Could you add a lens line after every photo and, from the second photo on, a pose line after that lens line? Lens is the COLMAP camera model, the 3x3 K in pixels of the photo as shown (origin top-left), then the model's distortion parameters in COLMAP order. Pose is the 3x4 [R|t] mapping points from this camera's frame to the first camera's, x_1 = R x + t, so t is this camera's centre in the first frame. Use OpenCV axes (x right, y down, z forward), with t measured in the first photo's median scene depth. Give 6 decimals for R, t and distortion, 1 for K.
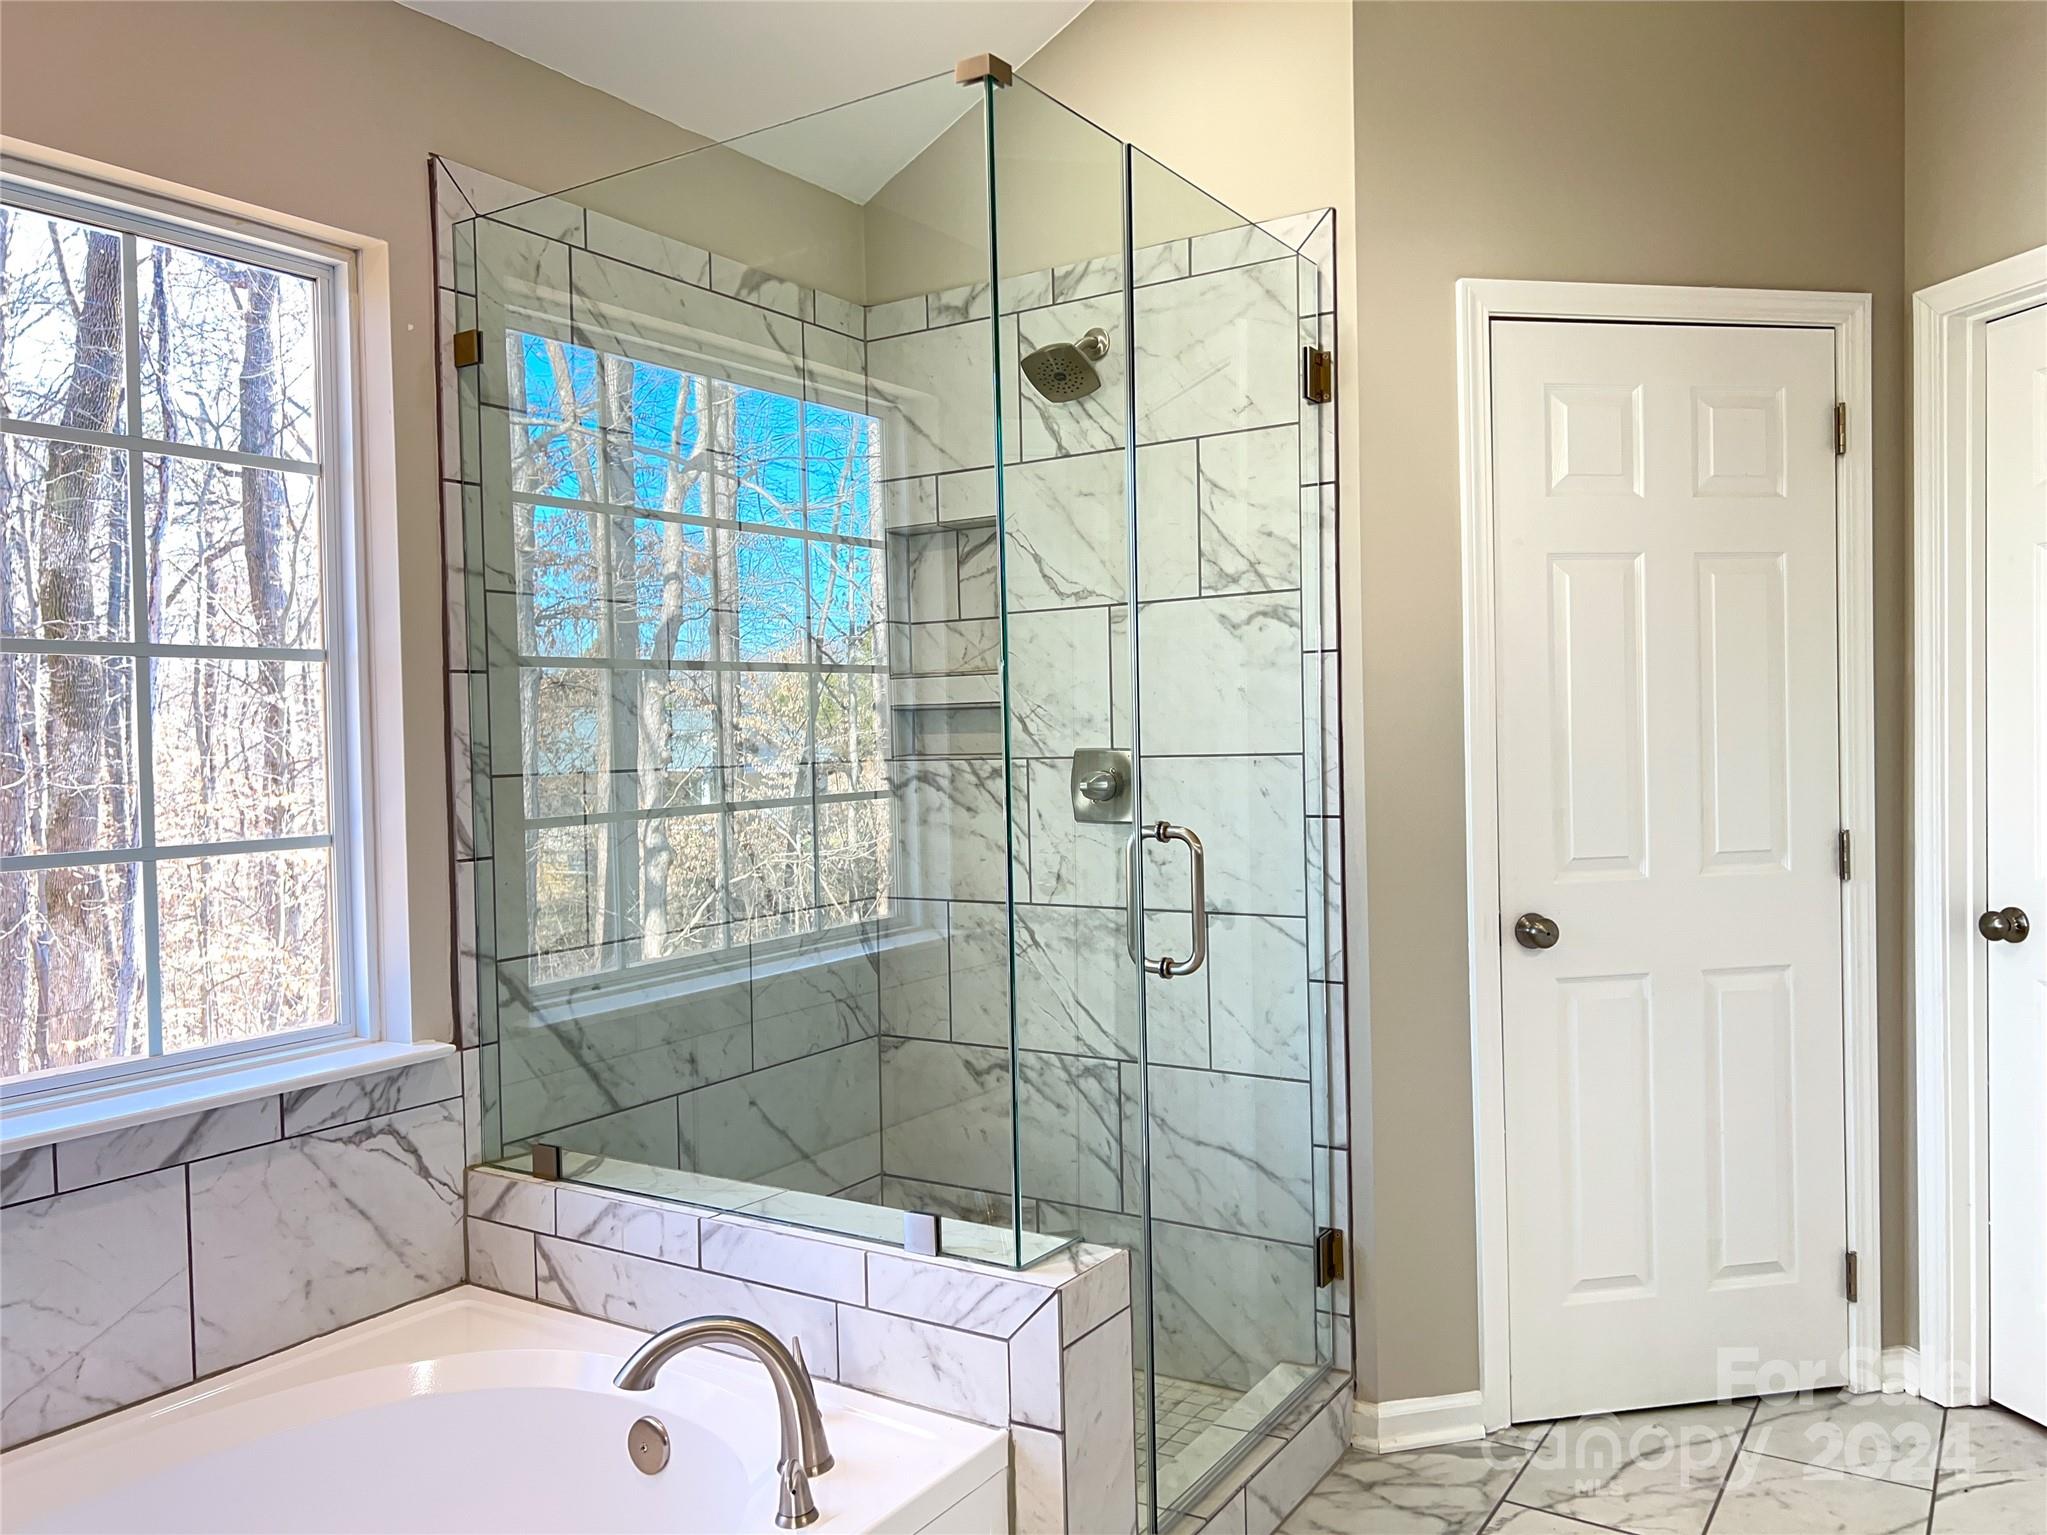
lens RADIAL K [[1526.5, 0, 1018.1], [0, 1526.5, 763.1], [0, 0, 1]] dist [0.022733, -0.026178]
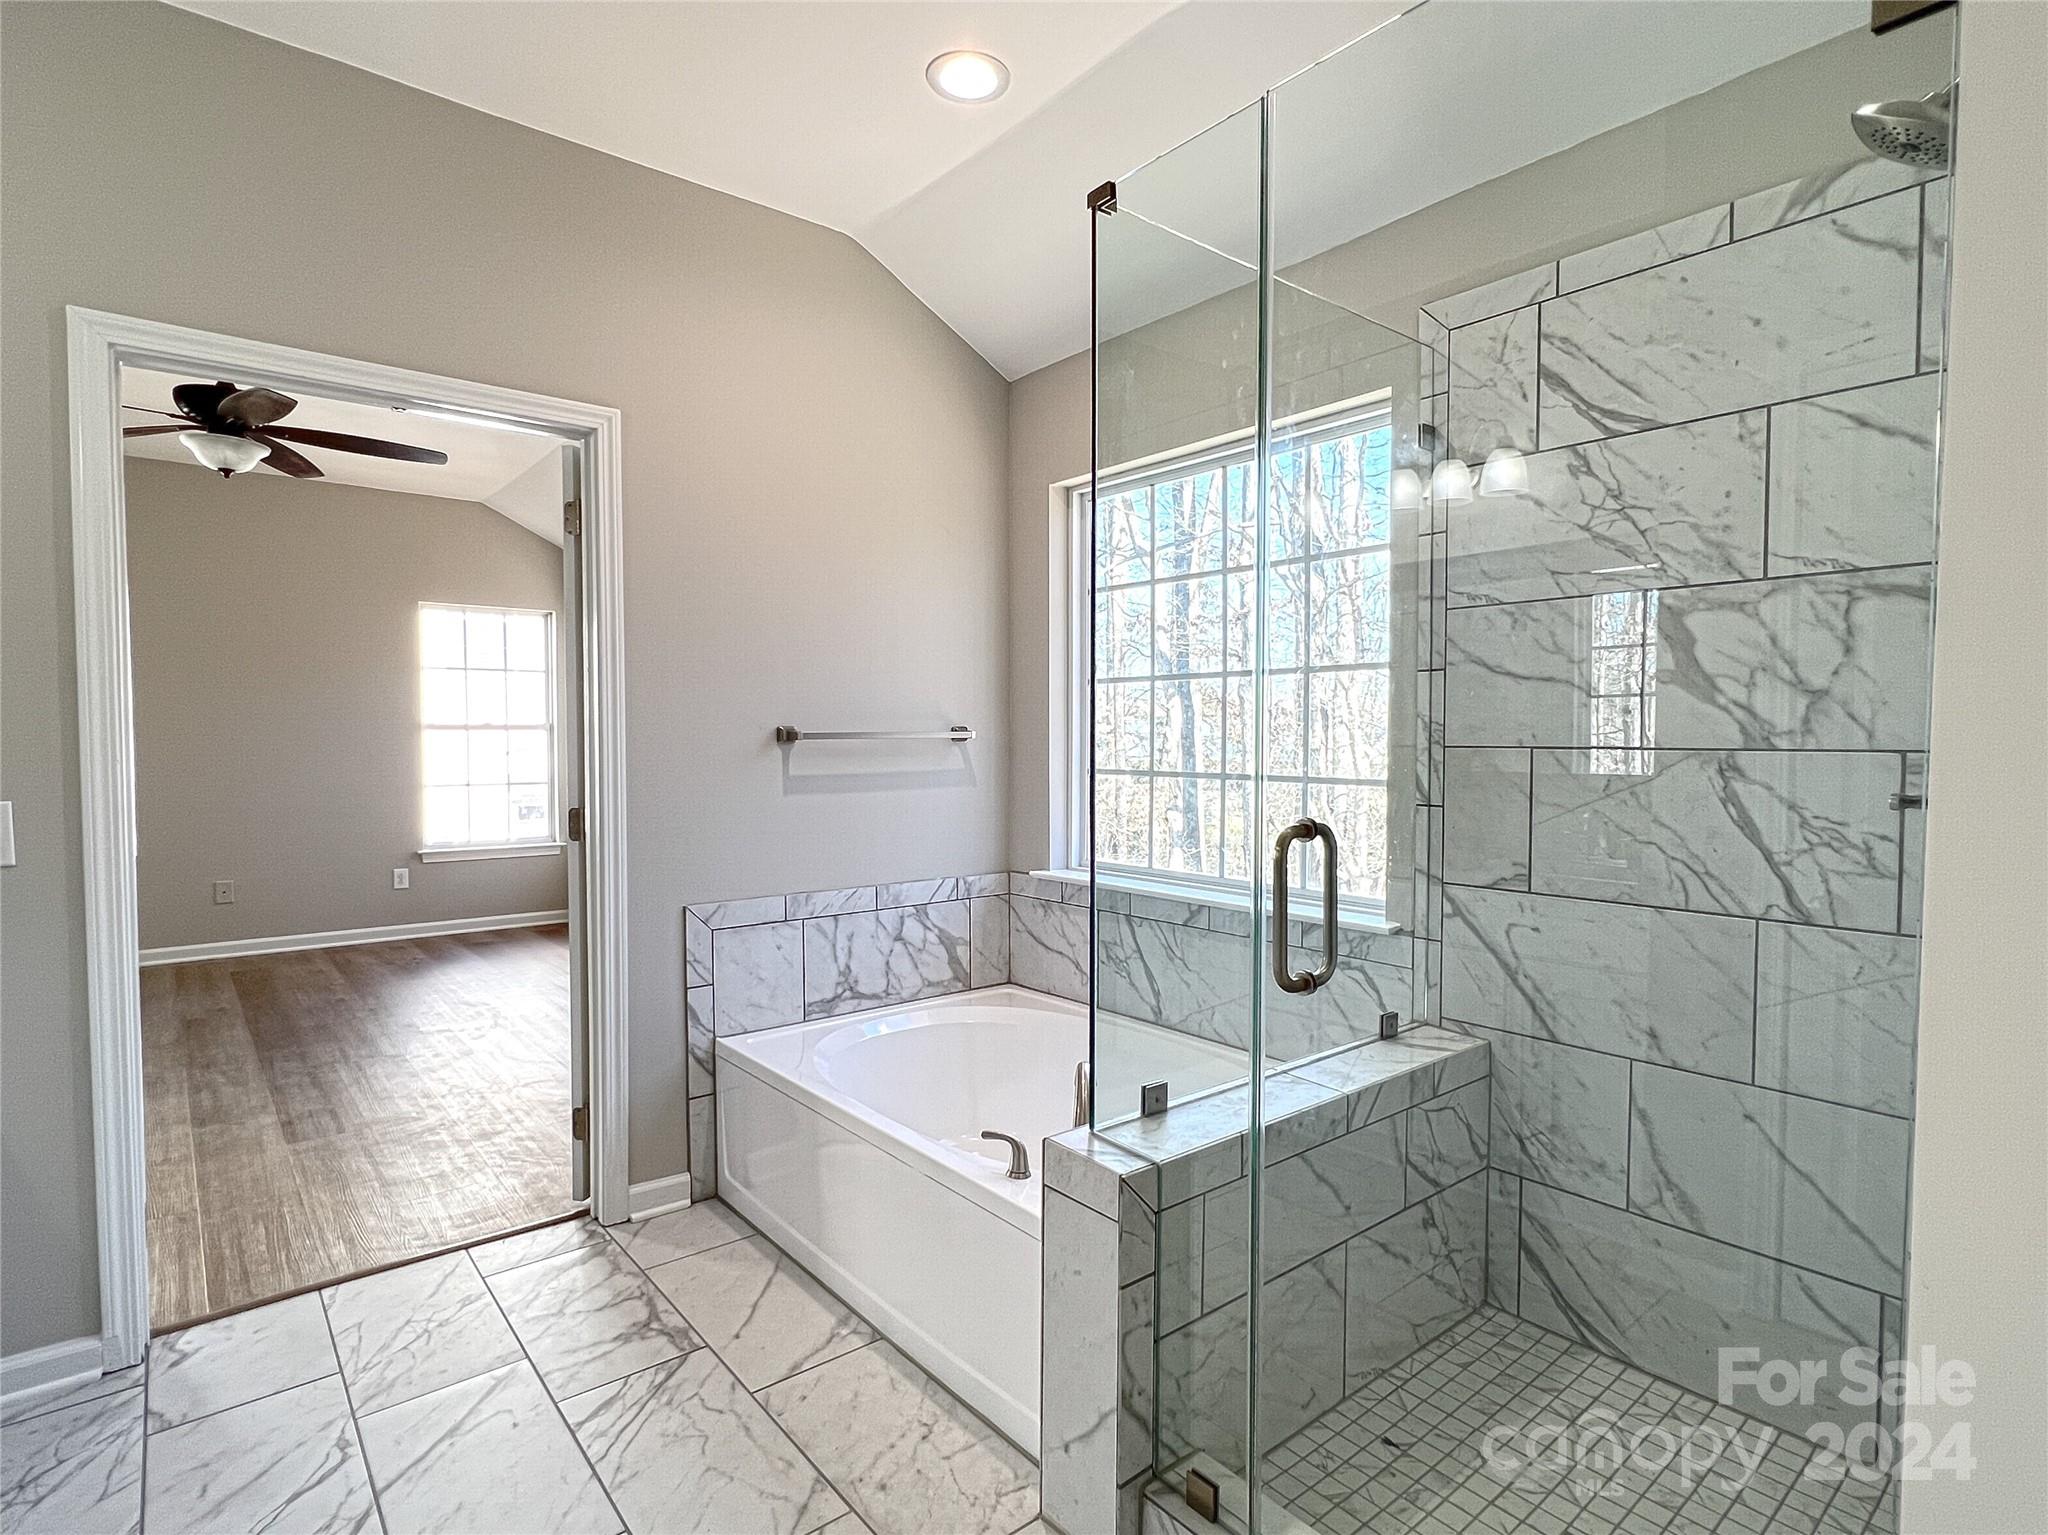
lens RADIAL K [[1048.9, 0, 1023.3], [0, 1048.9, 774.5], [0, 0, 1]] dist [0.001394, 0.000143]
pose [[-0.294116, 0.061769, -0.953772, 0.591686], [-0.011607, 0.997605, 0.068187, -0.023302], [0.955699, 0.031126, -0.292694, 0.828925]]
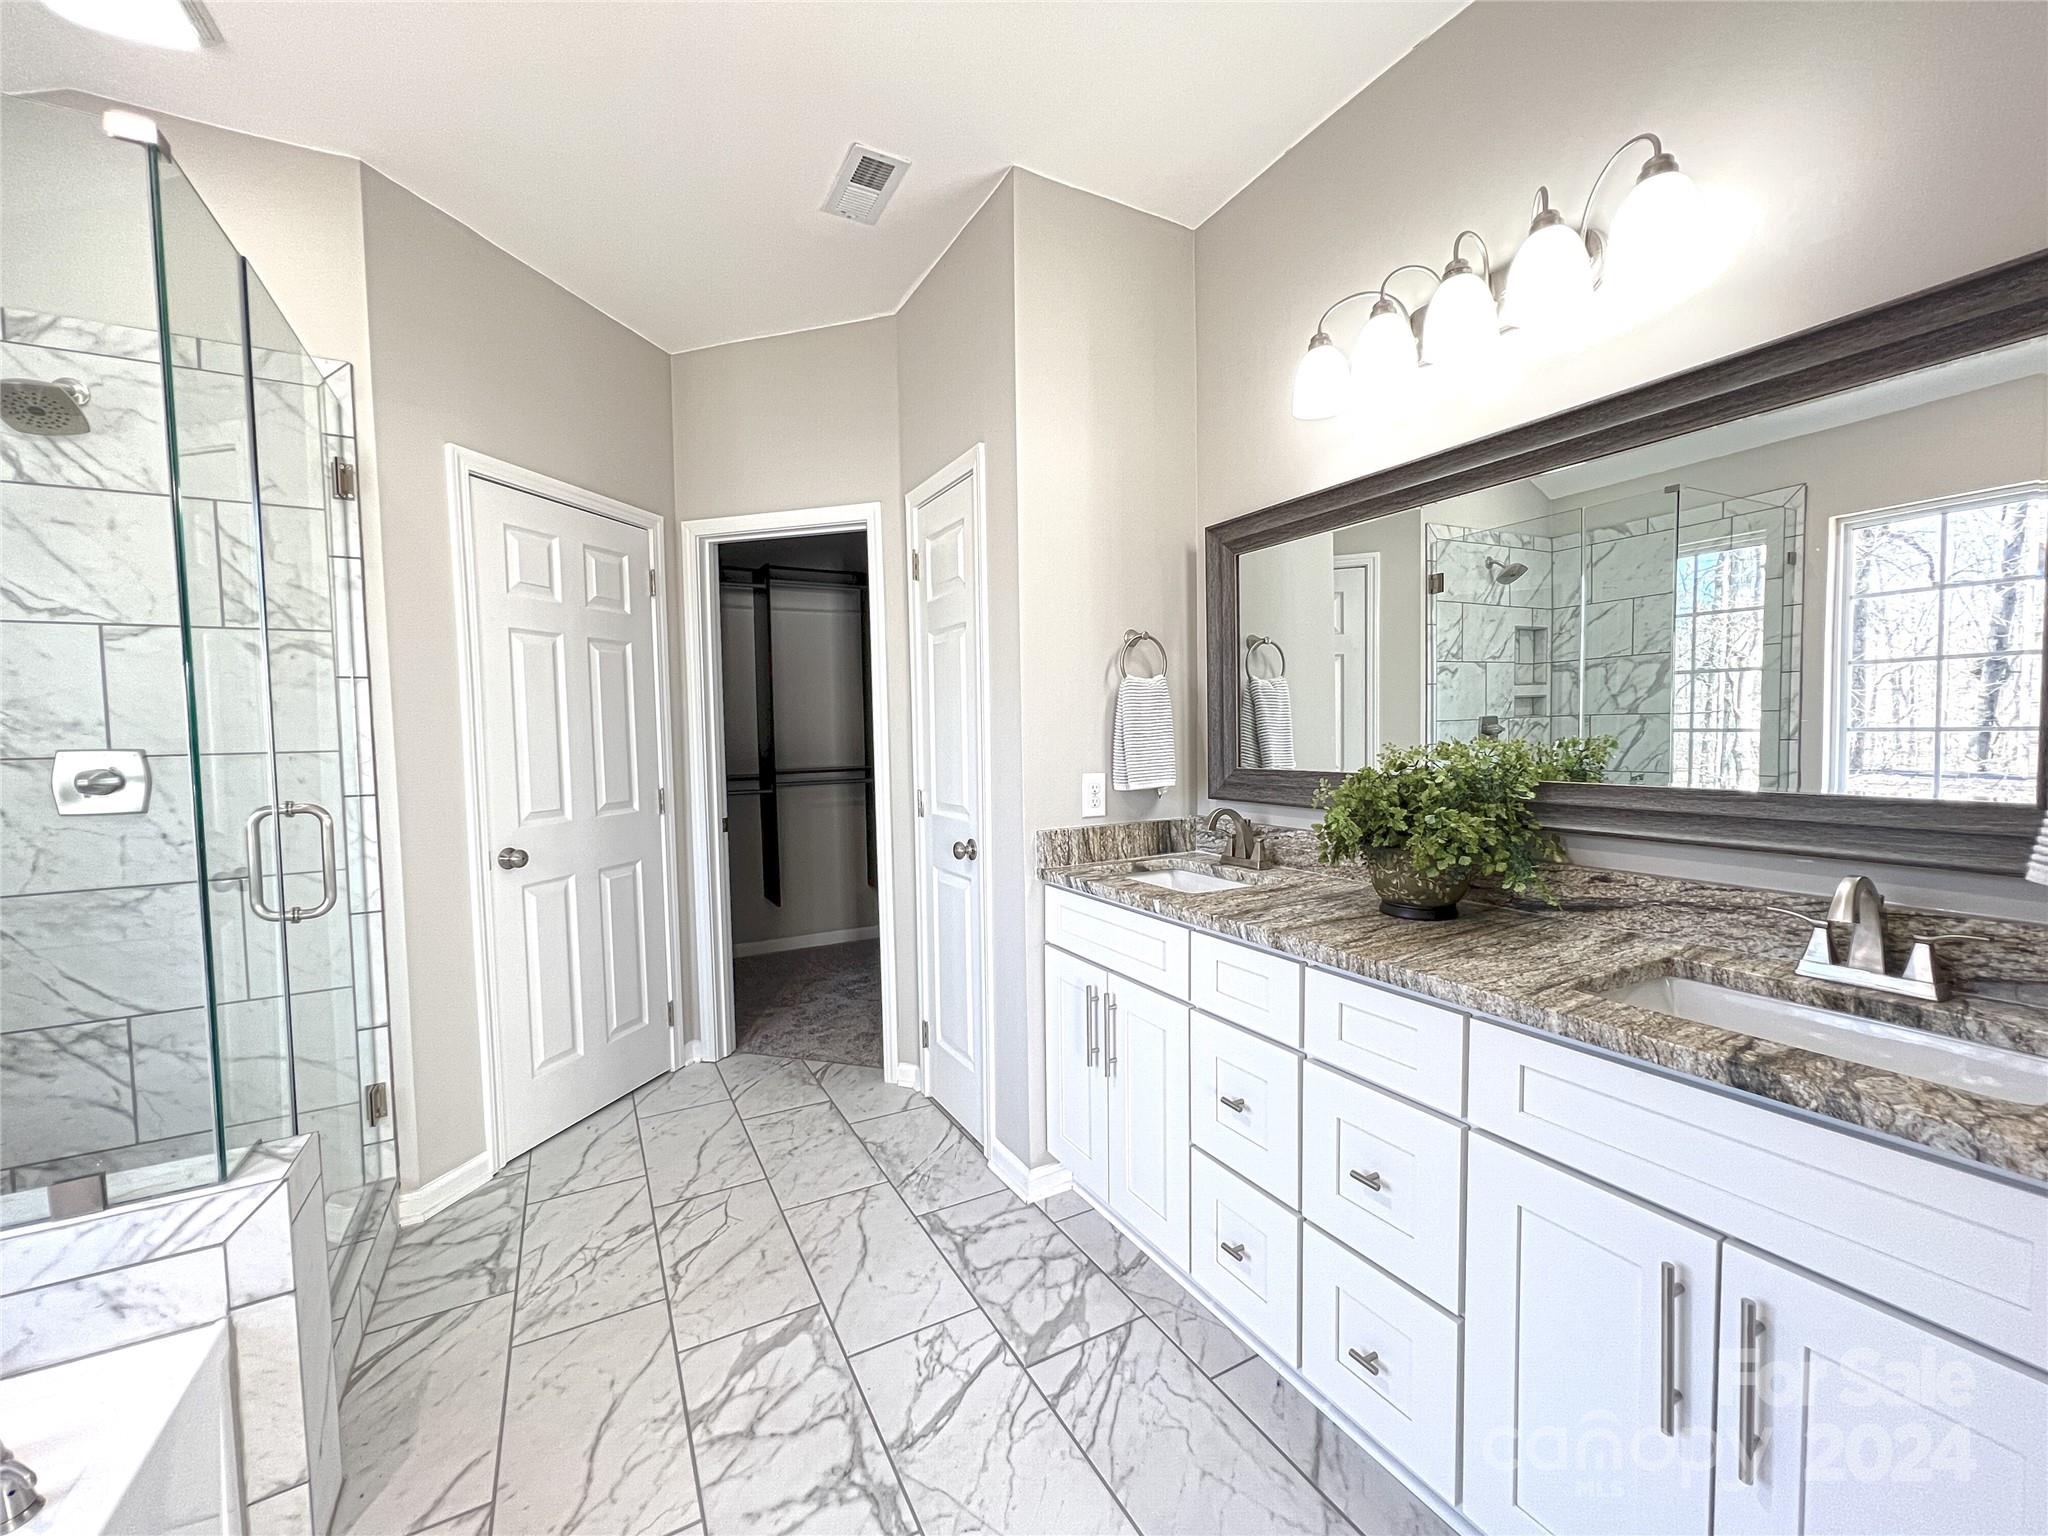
lens RADIAL K [[811.2, 0, 1030.9], [0, 811.2, 768.9], [0, 0, 1]] dist [-0.002520, 0.000171]
pose [[0.451857, -0.025887, 0.891715, -0.184165], [0.024780, 0.999557, 0.016461, 0.013428], [-0.891746, 0.014659, 0.452298, 0.112590]]
